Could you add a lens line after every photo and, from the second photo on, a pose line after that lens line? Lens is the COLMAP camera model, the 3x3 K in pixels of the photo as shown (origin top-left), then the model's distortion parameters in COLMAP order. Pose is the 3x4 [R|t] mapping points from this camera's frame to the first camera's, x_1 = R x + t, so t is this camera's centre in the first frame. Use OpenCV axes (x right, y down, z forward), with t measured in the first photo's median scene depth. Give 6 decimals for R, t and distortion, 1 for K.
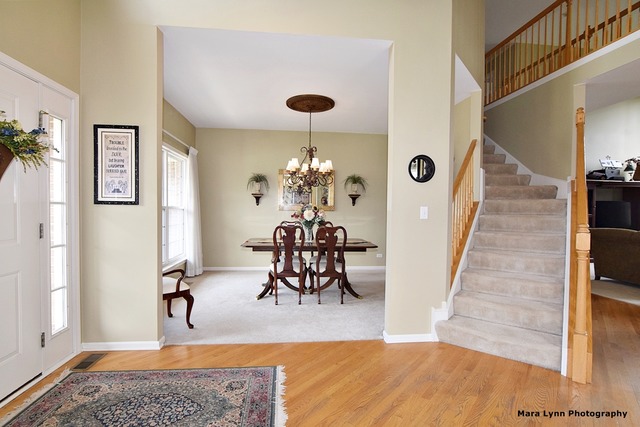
lens RADIAL K [[318.4, 0, 316.7], [0, 318.4, 212.4], [0, 0, 1]] dist [-0.004167, -0.000428]
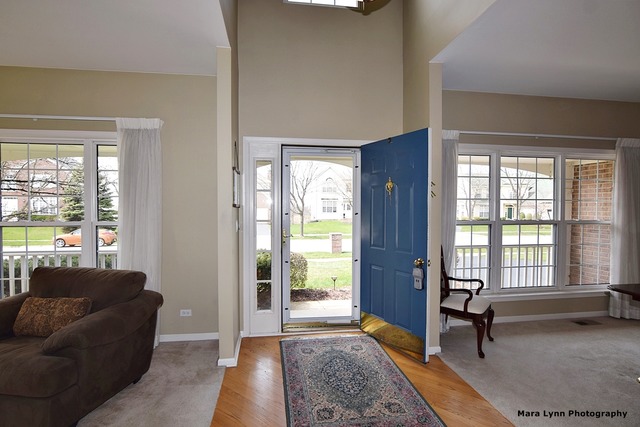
lens RADIAL K [[318.4, 0, 316.0], [0, 318.4, 214.7], [0, 0, 1]] dist [-0.004167, -0.000428]
pose [[0.041710, 0.008820, -0.999091, 0.745795], [-0.010842, 0.999906, 0.008374, -0.077528], [0.999071, 0.010482, 0.041801, 0.704881]]
